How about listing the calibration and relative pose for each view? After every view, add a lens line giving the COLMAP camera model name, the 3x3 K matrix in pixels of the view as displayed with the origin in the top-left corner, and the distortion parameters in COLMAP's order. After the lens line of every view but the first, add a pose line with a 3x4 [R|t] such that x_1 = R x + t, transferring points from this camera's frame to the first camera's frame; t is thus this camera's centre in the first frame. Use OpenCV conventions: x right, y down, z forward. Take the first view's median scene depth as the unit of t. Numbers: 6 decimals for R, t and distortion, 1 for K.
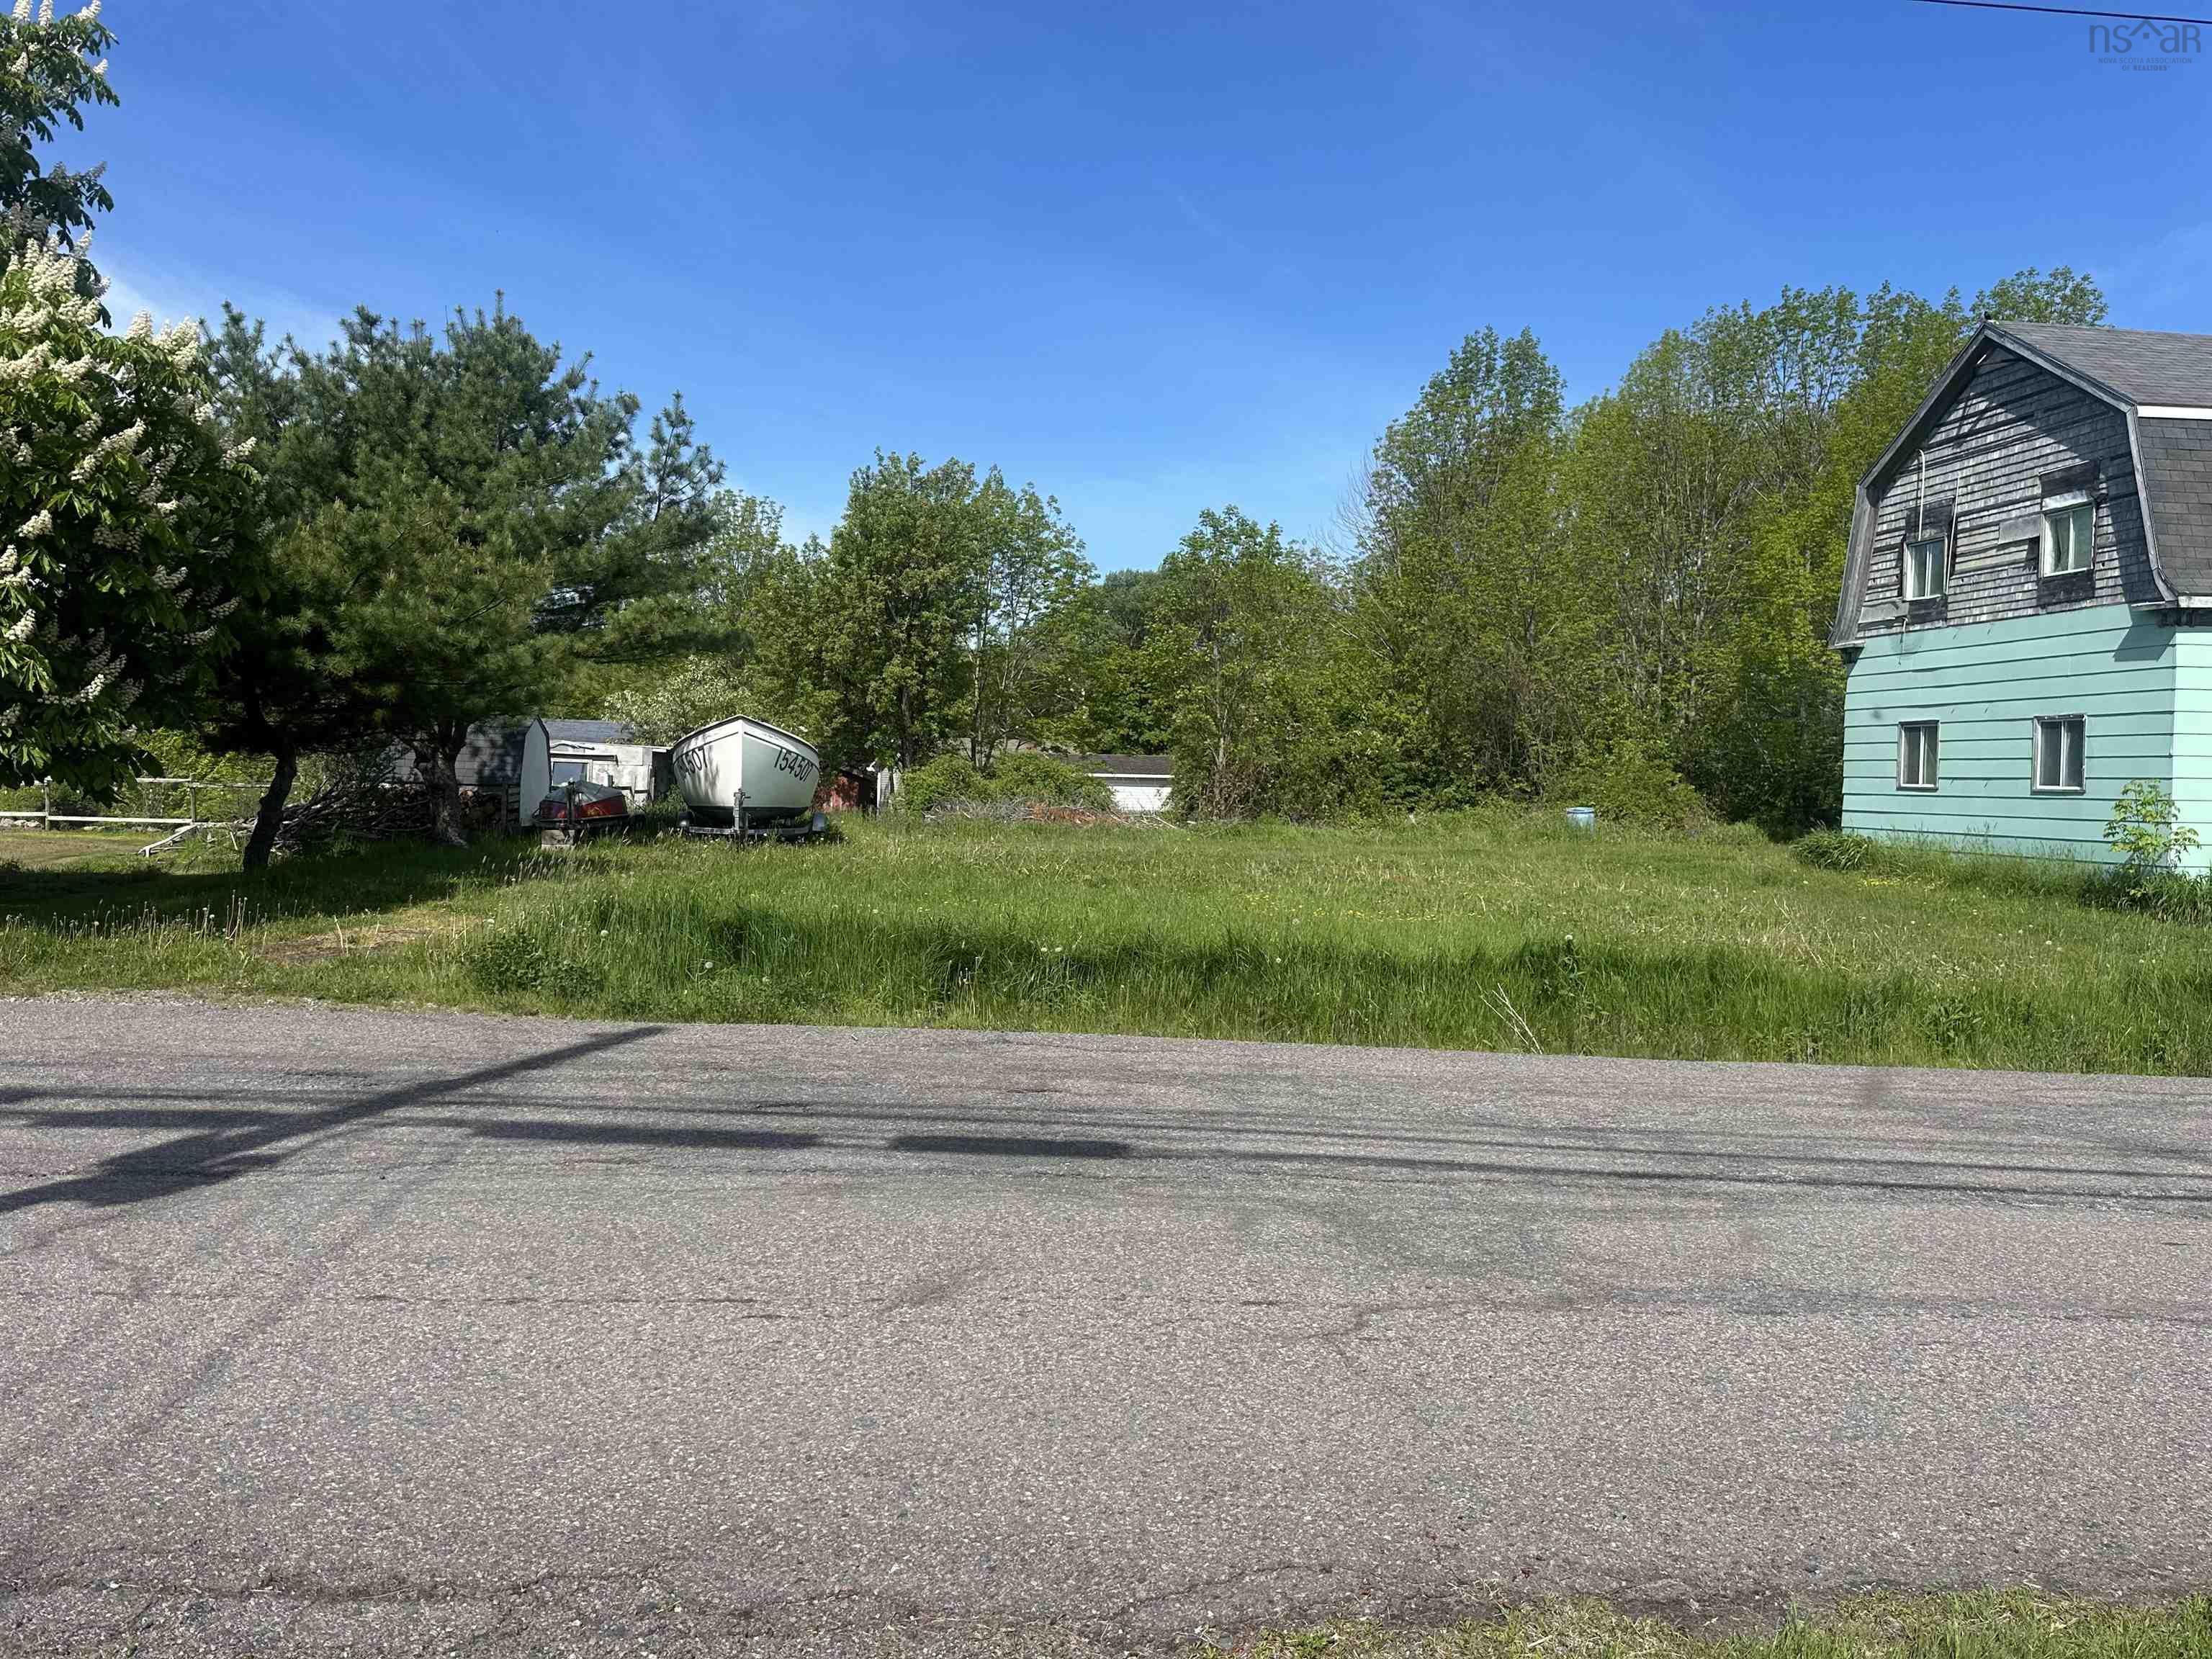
lens RADIAL K [[1528.7, 0, 1106.5], [0, 1528.7, 889.1], [0, 0, 1]] dist [0.035064, -0.107840]
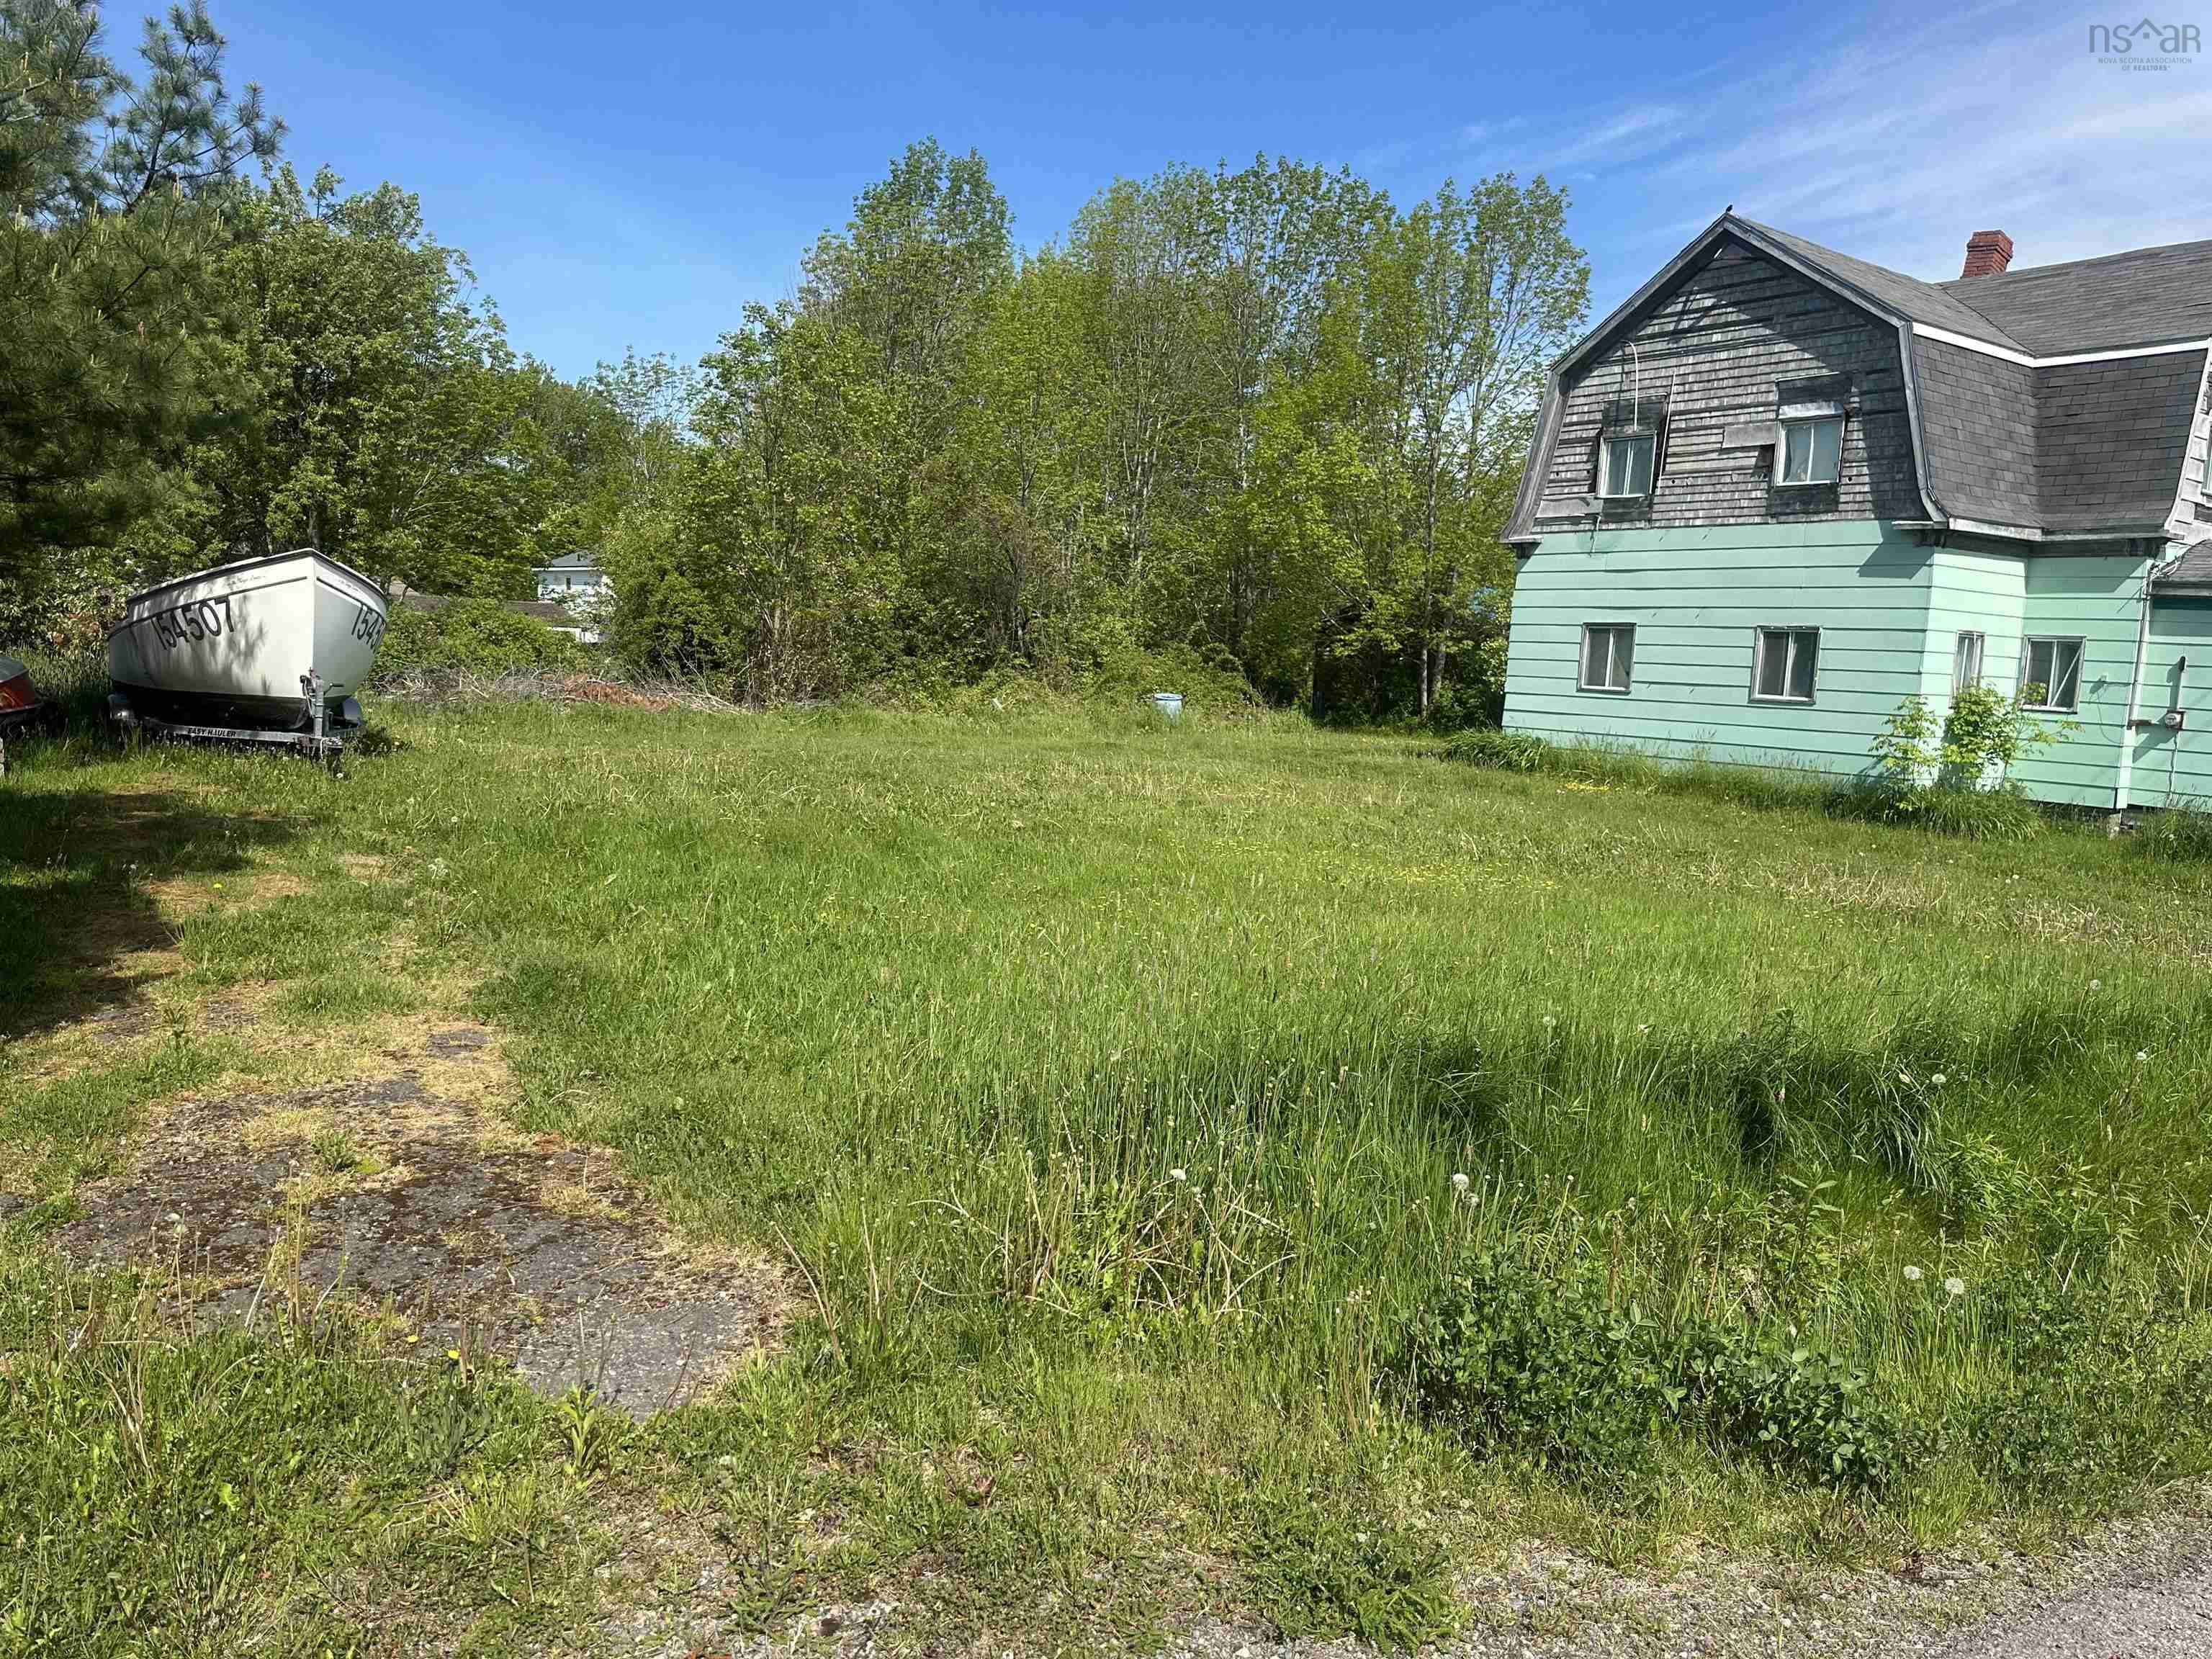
lens RADIAL K [[1528.7, 0, 1106.5], [0, 1528.7, 889.1], [0, 0, 1]] dist [0.035064, -0.107840]
pose [[0.870462, -0.045408, 0.490136, -0.263320], [-0.000847, 0.995596, 0.093739, -0.032844], [-0.492234, -0.082011, 0.866591, 0.304352]]
